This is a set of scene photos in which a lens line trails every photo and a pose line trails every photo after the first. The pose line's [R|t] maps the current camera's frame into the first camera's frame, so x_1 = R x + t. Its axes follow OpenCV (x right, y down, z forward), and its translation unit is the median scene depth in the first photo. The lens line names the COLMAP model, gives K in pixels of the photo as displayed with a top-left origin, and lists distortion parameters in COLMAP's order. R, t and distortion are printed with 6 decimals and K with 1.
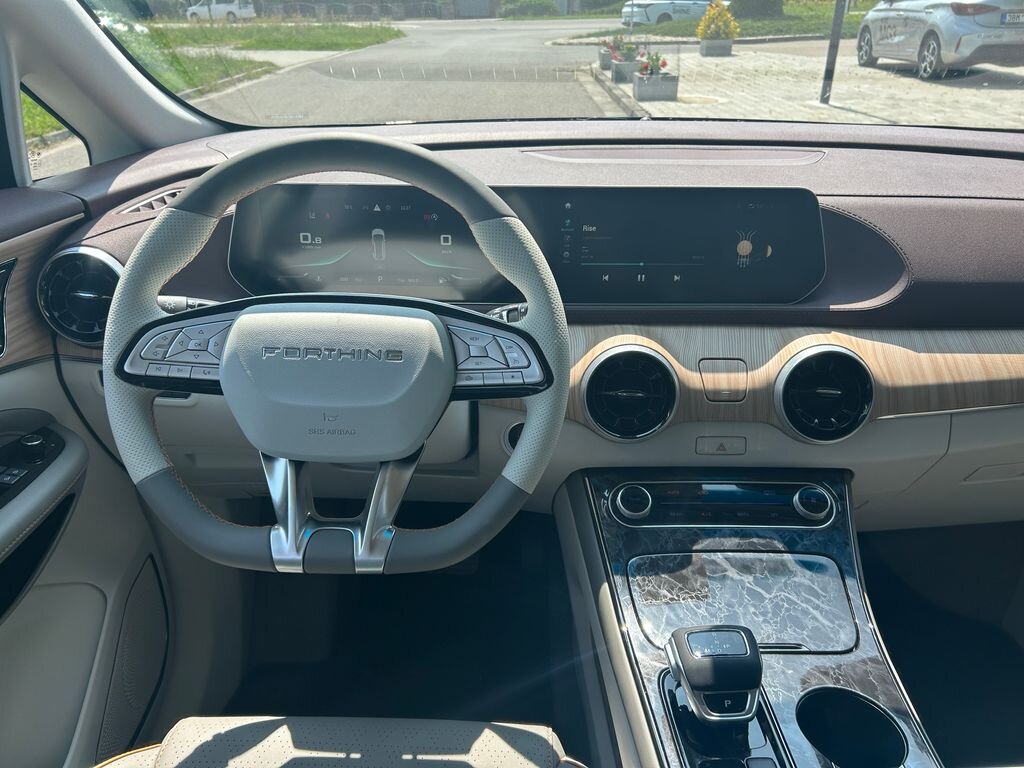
lens RADIAL K [[788.2, 0, 512.0], [0, 788.2, 384.0], [0, 0, 1]] dist [-0.010032, -0.012503]
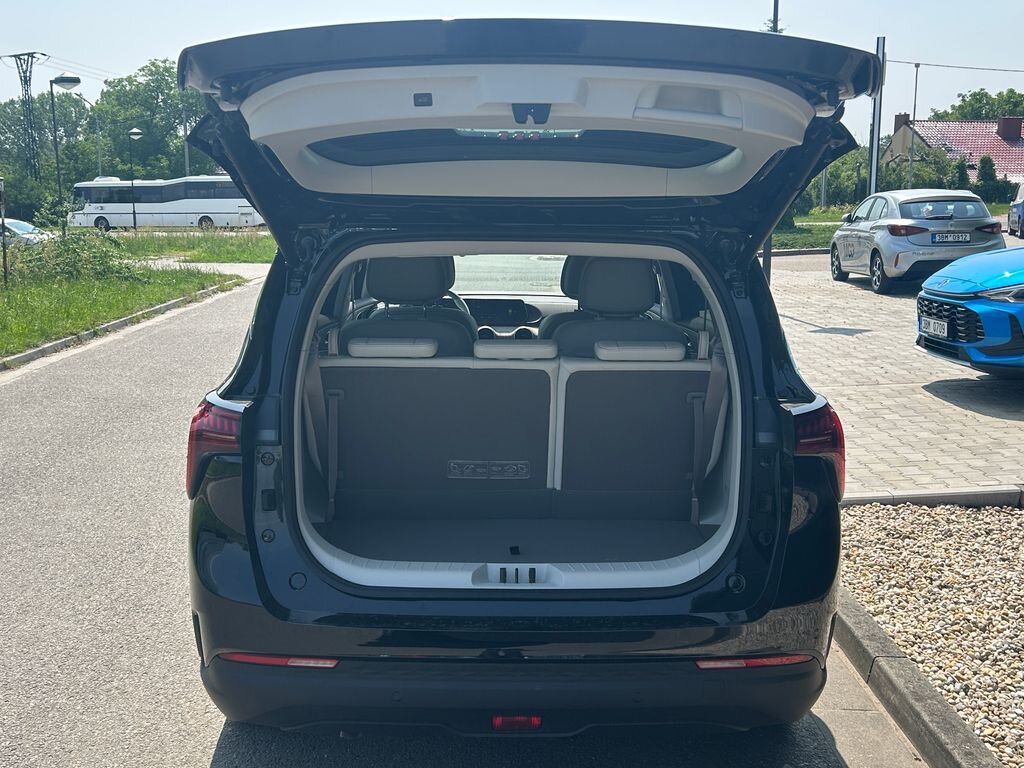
lens RADIAL K [[1135.7, 0, 515.9], [0, 1135.7, 382.4], [0, 0, 1]] dist [0.008169, 0.009184]
pose [[0.999864, 0.001573, 0.016437, 0.014226], [0.003278, 0.956741, -0.290921, 0.156738], [-0.016183, 0.290936, 0.956606, -0.383858]]
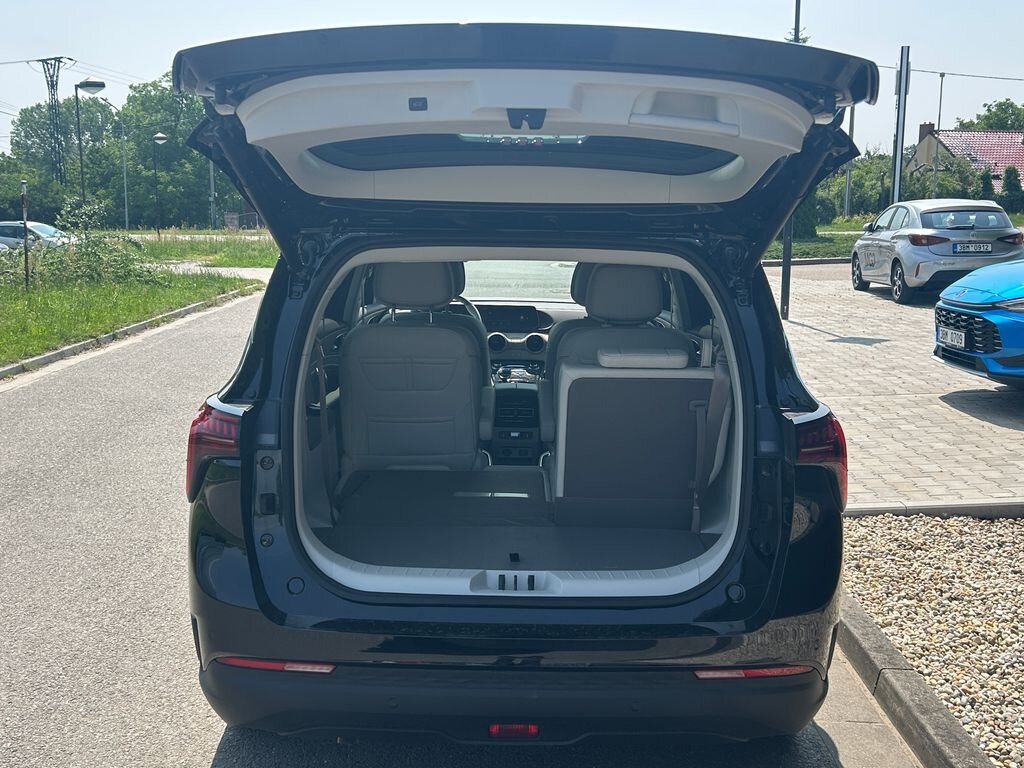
lens RADIAL K [[1136.1, 0, 524.2], [0, 1136.1, 382.9], [0, 0, 1]] dist [0.006076, 0.013930]
pose [[0.999932, 0.010816, 0.004309, 0.018914], [-0.009054, 0.955050, -0.296308, 0.156645], [-0.007320, 0.296248, 0.955083, -0.383137]]
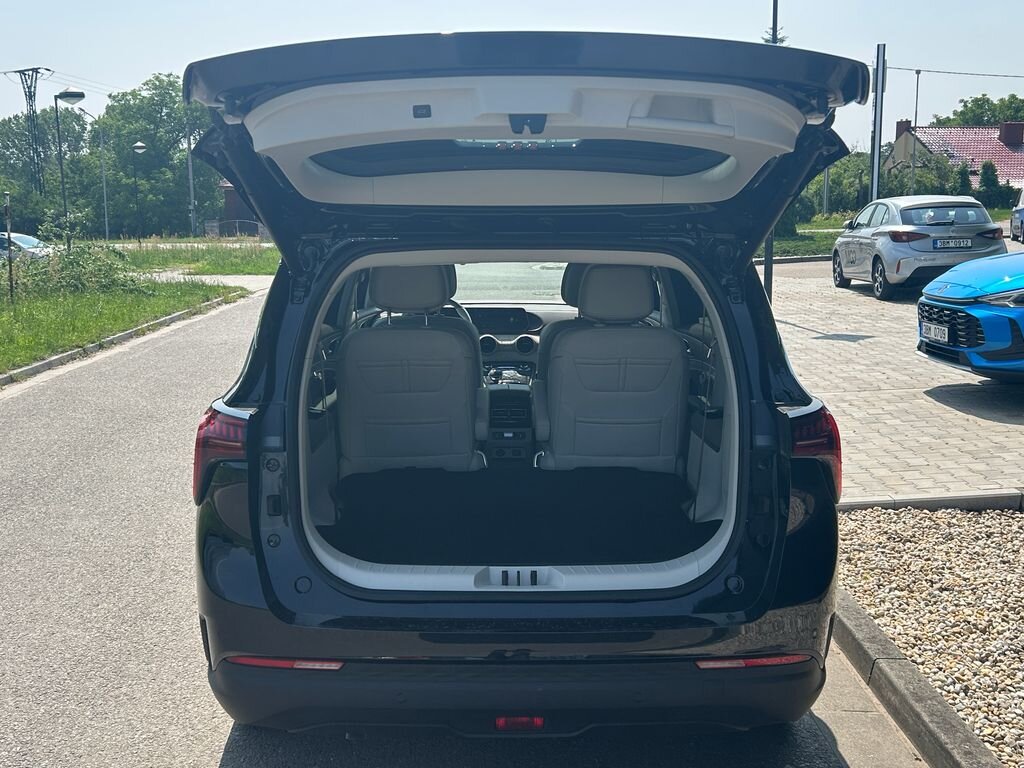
lens RADIAL K [[1134.6, 0, 512.0], [0, 1134.6, 384.0], [0, 0, 1]] dist [0.012944, 0.000564]
pose [[0.999936, -0.006156, 0.009471, 0.014987], [0.008698, 0.954568, -0.297865, 0.158776], [-0.007207, 0.297929, 0.954561, -0.387384]]
